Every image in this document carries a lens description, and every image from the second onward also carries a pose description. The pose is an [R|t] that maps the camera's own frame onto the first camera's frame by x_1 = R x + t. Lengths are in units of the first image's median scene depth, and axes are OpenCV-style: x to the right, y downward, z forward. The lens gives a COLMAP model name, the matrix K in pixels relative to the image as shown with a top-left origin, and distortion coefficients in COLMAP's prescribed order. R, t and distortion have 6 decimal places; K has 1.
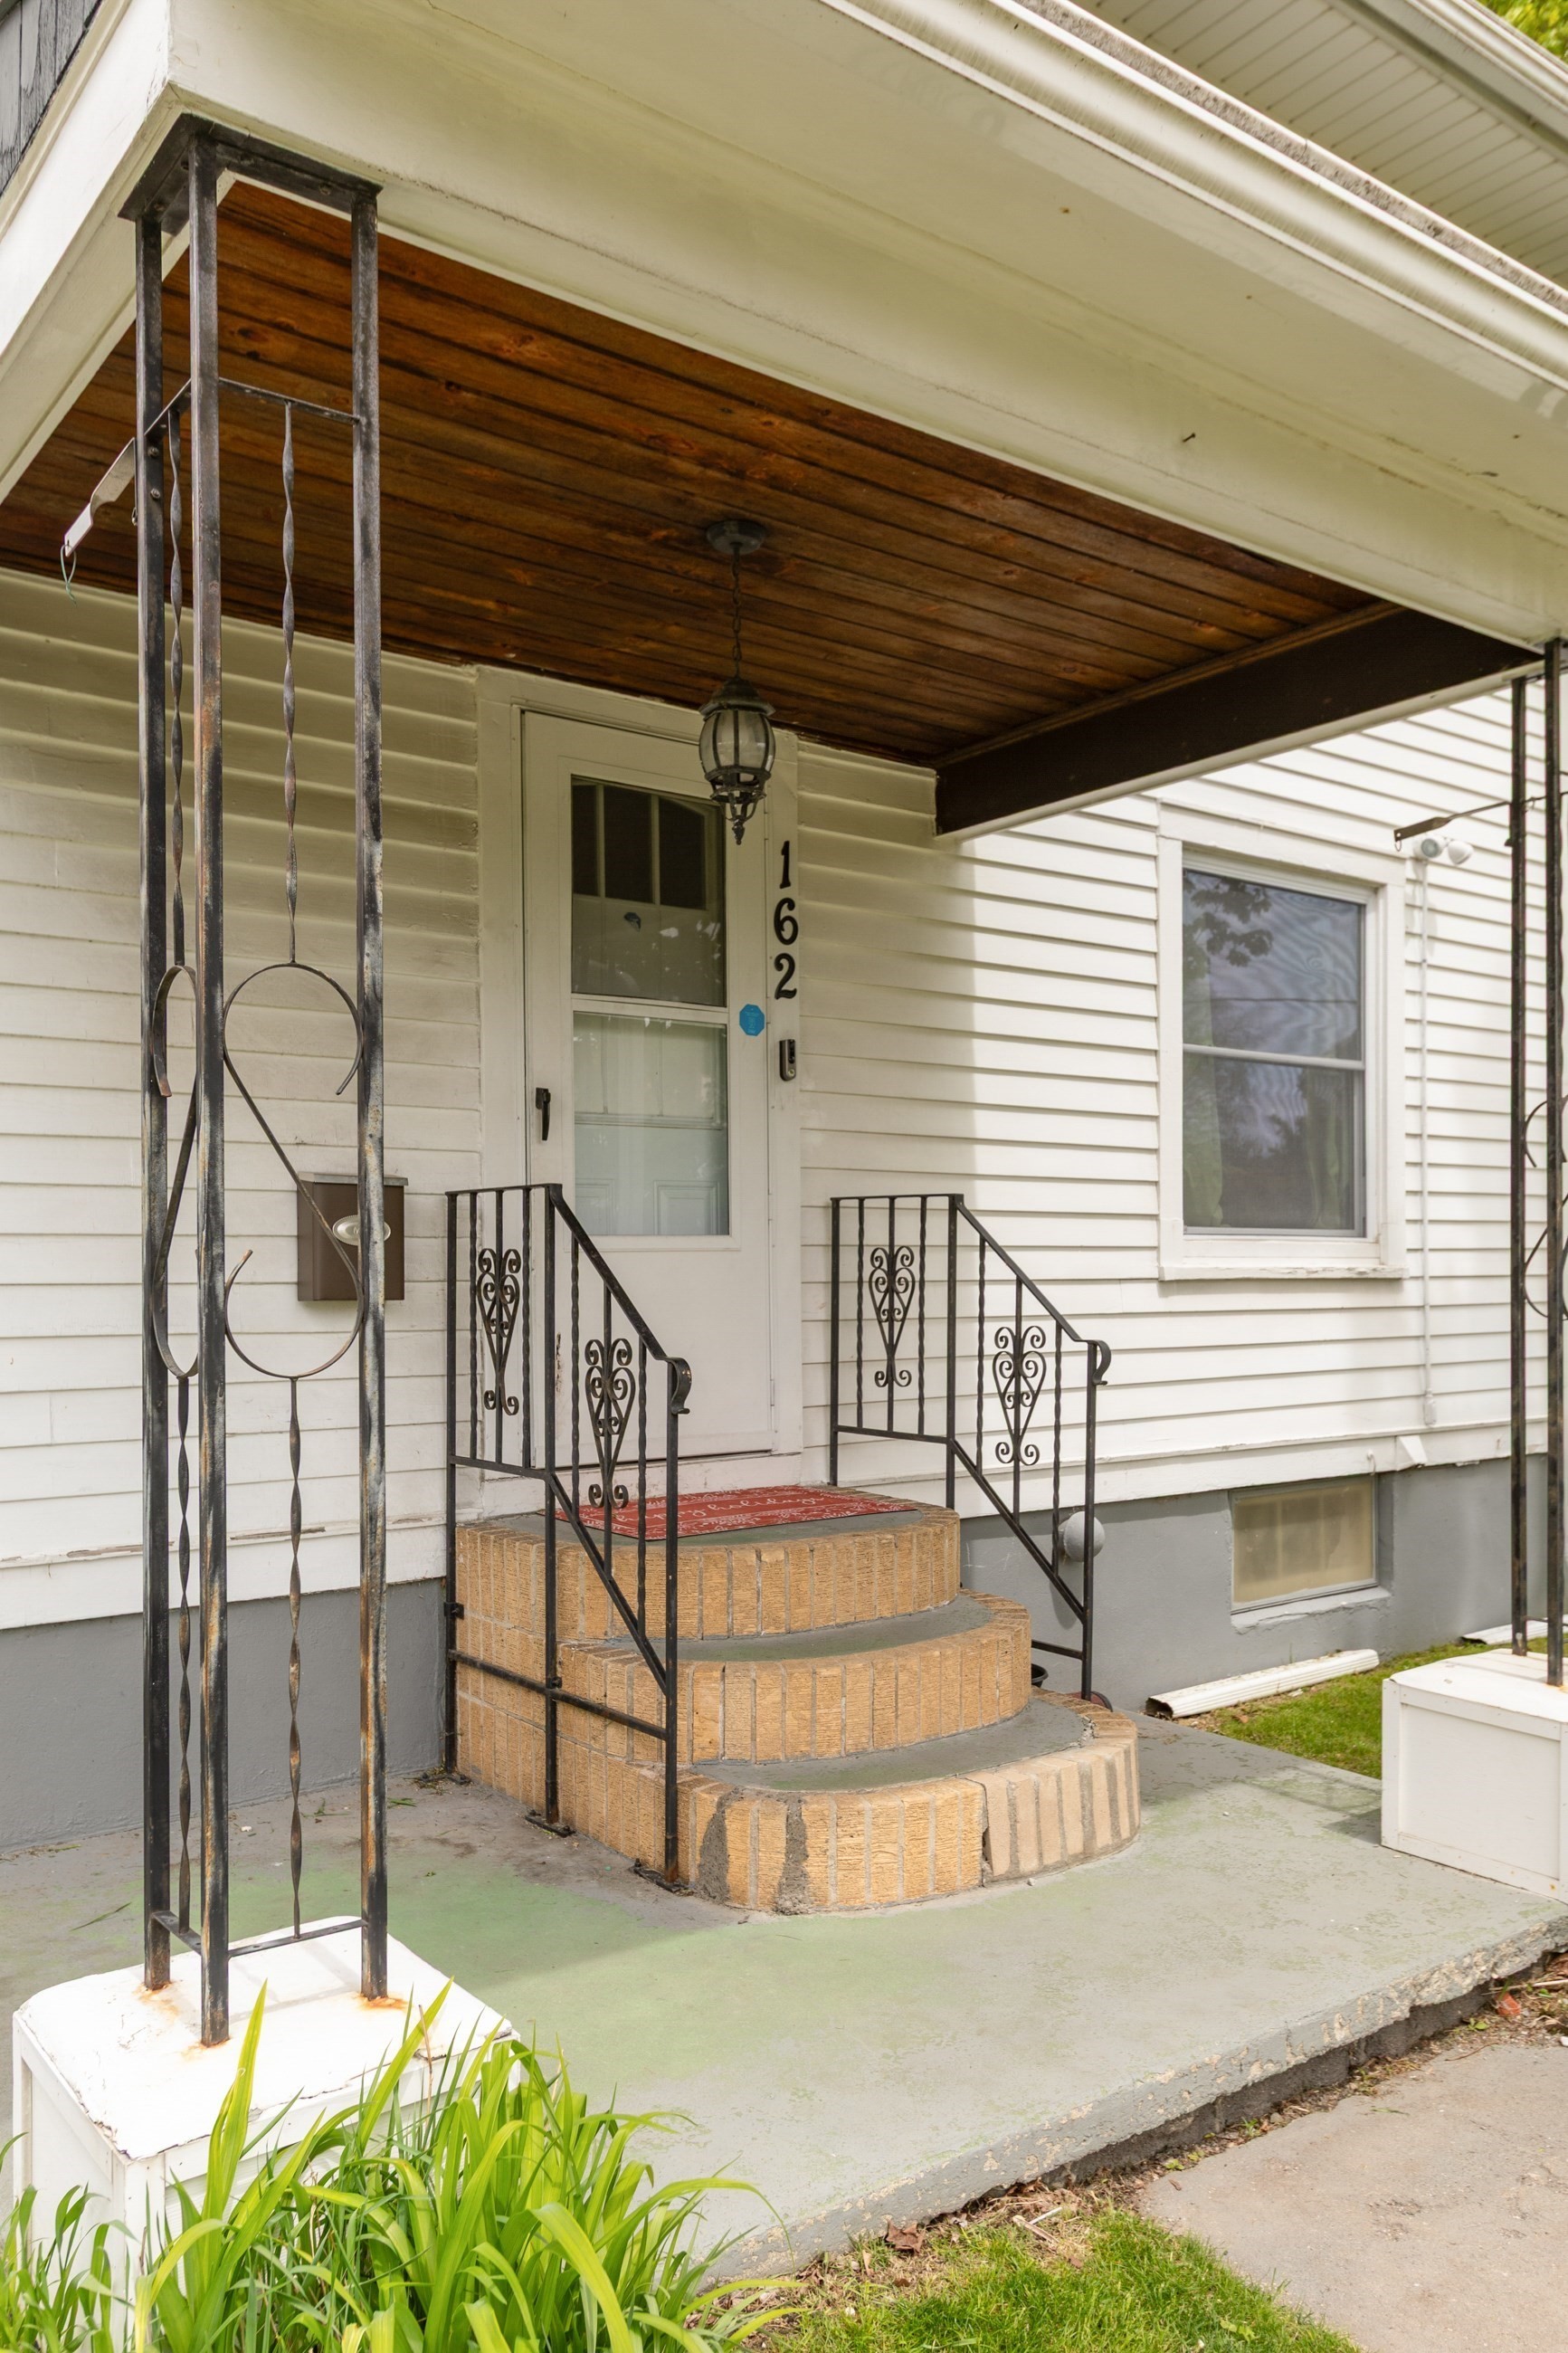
lens RADIAL K [[1788.0, 0, 775.0], [0, 1788.0, 1260.3], [0, 0, 1]] dist [0.011920, 0.003471]
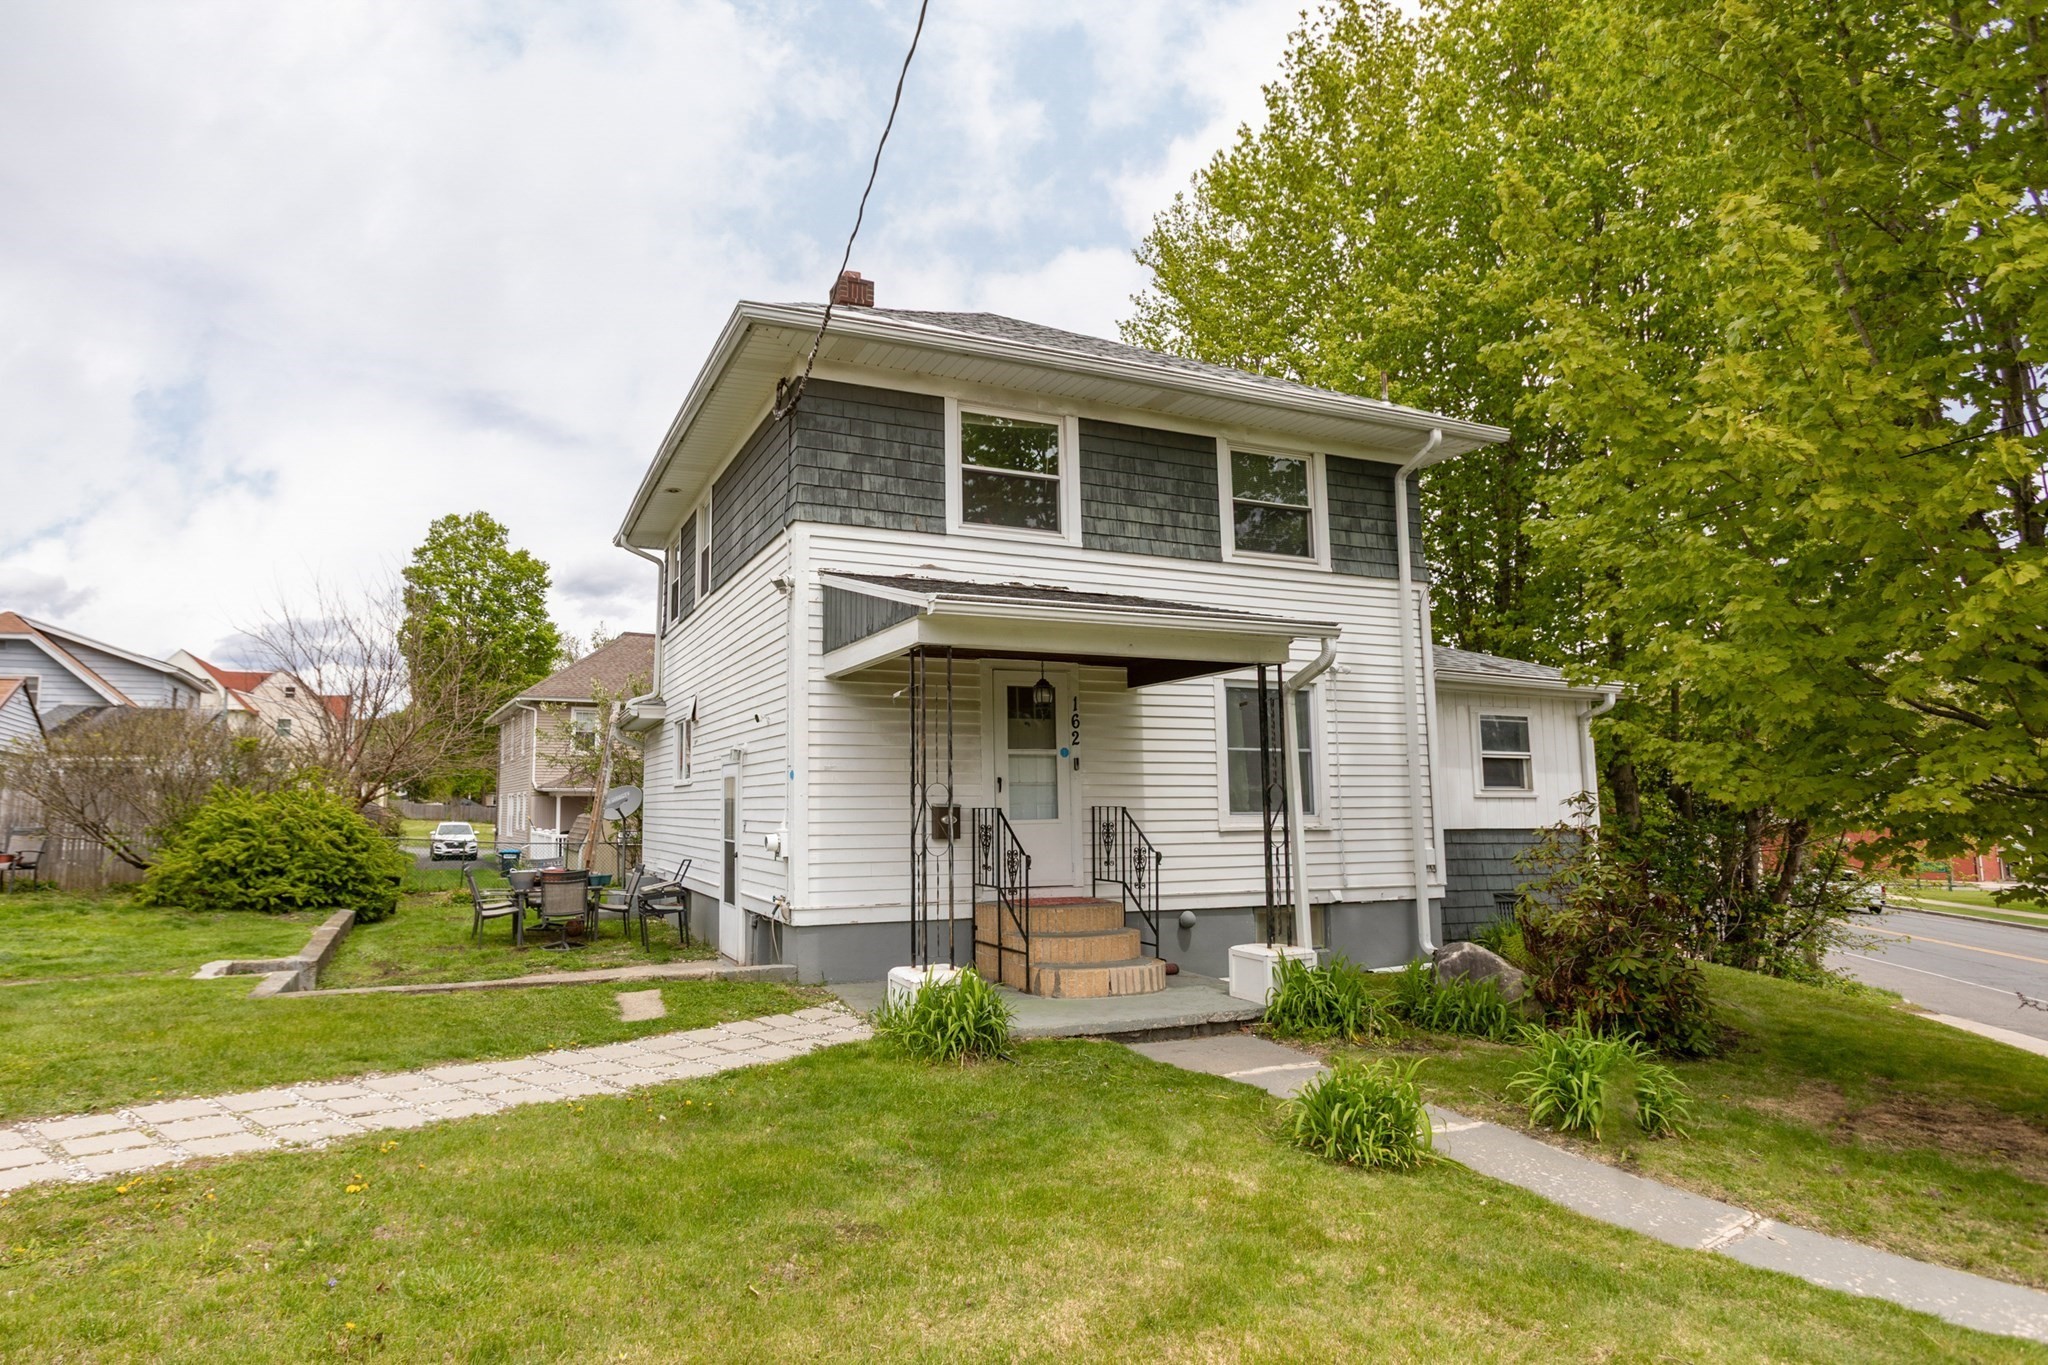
lens RADIAL K [[1110.6, 0, 921.5], [0, 1110.6, 682.9], [0, 0, 1]] dist [-0.006317, -0.000066]
pose [[0.968631, -0.027731, -0.246952, 0.272968], [0.001374, 0.994337, -0.106268, -0.051204], [0.248500, 0.102595, 0.963183, -1.185687]]
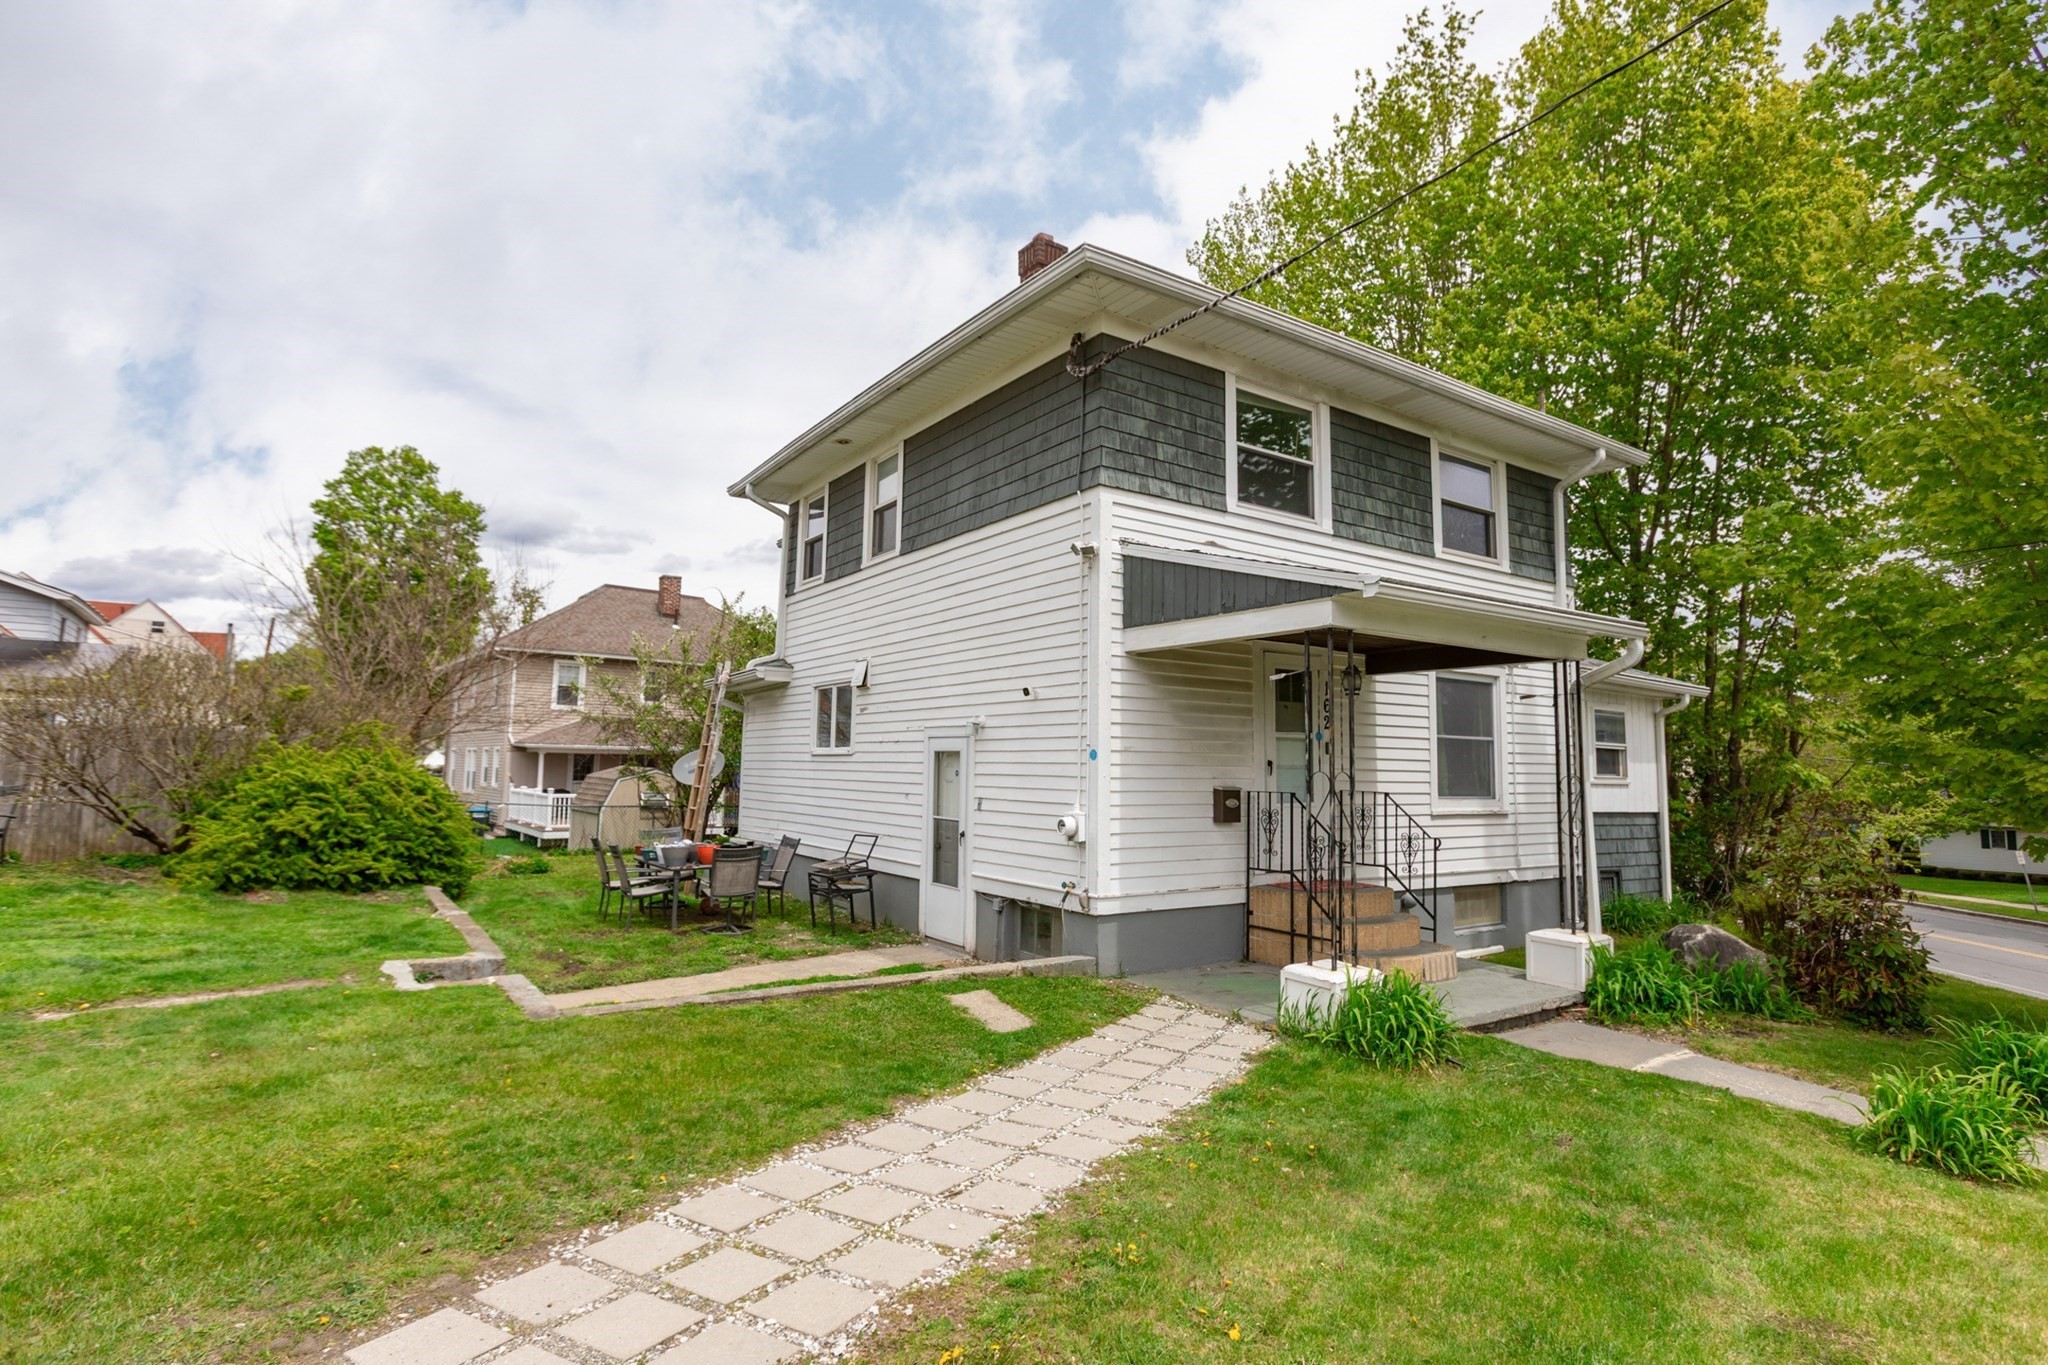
lens RADIAL K [[1033.6, 0, 1052.7], [0, 1033.6, 661.1], [0, 0, 1]] dist [-0.004201, 0.000236]
pose [[0.999401, 0.017734, -0.029724, -0.513521], [-0.020626, 0.994774, -0.099997, -0.081872], [0.027795, 0.100550, 0.994544, -1.058221]]
